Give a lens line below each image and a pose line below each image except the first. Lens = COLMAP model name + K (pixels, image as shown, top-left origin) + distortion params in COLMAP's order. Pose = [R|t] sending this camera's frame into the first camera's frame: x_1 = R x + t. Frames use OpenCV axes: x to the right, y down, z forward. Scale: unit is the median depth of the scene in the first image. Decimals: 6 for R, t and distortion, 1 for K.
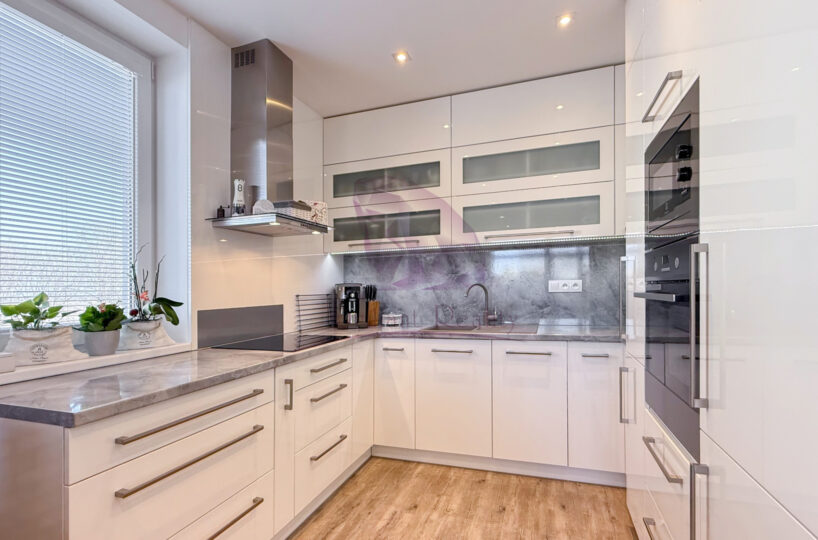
lens RADIAL K [[397.1, 0, 408.0], [0, 397.1, 285.4], [0, 0, 1]] dist [0.001501, 0.000523]
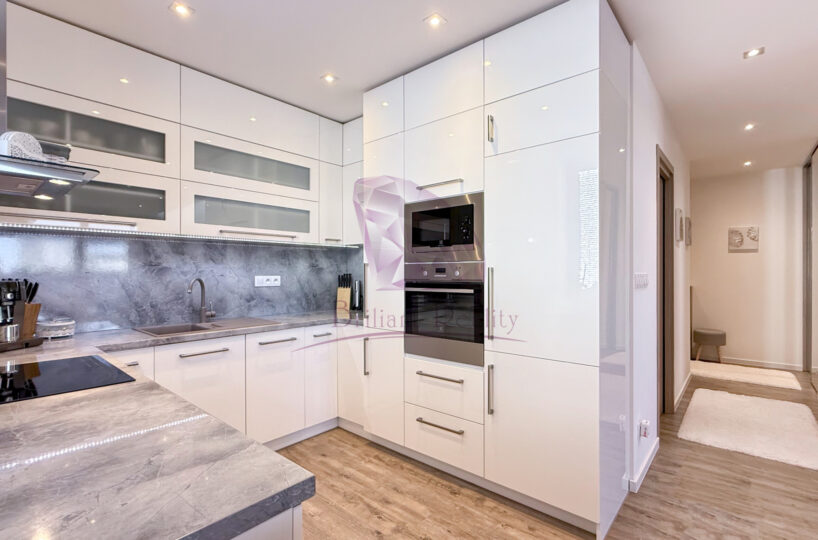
lens RADIAL K [[385.3, 0, 409.3], [0, 385.3, 275.2], [0, 0, 1]] dist [-0.000545, -0.000436]
pose [[0.373812, 0.013569, 0.927405, -0.489482], [-0.009707, 0.999895, -0.010717, -0.007311], [-0.927454, -0.004996, 0.373904, 0.210841]]
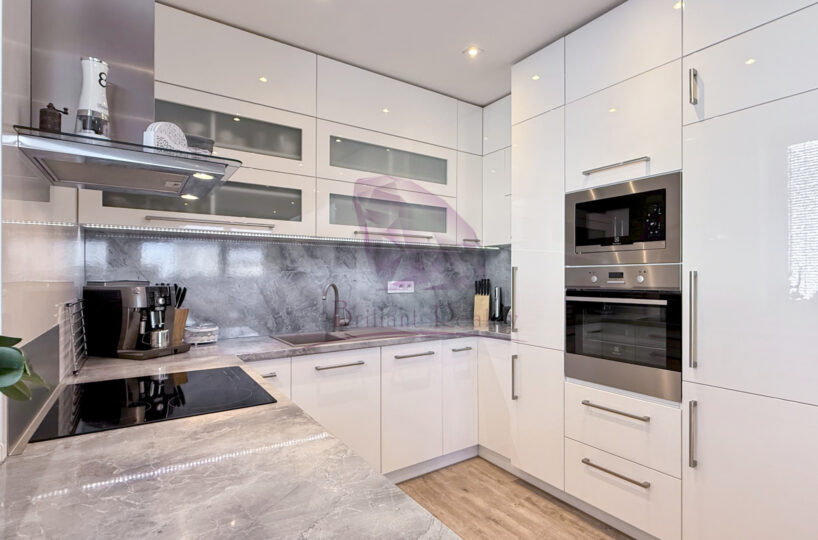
lens RADIAL K [[413.5, 0, 441.5], [0, 413.5, 279.7], [0, 0, 1]] dist [-0.003355, -0.000623]
pose [[0.569133, 0.017118, 0.822067, -0.440090], [-0.015187, 0.999832, -0.010305, -0.007857], [-0.822105, -0.006620, 0.569297, 0.302675]]
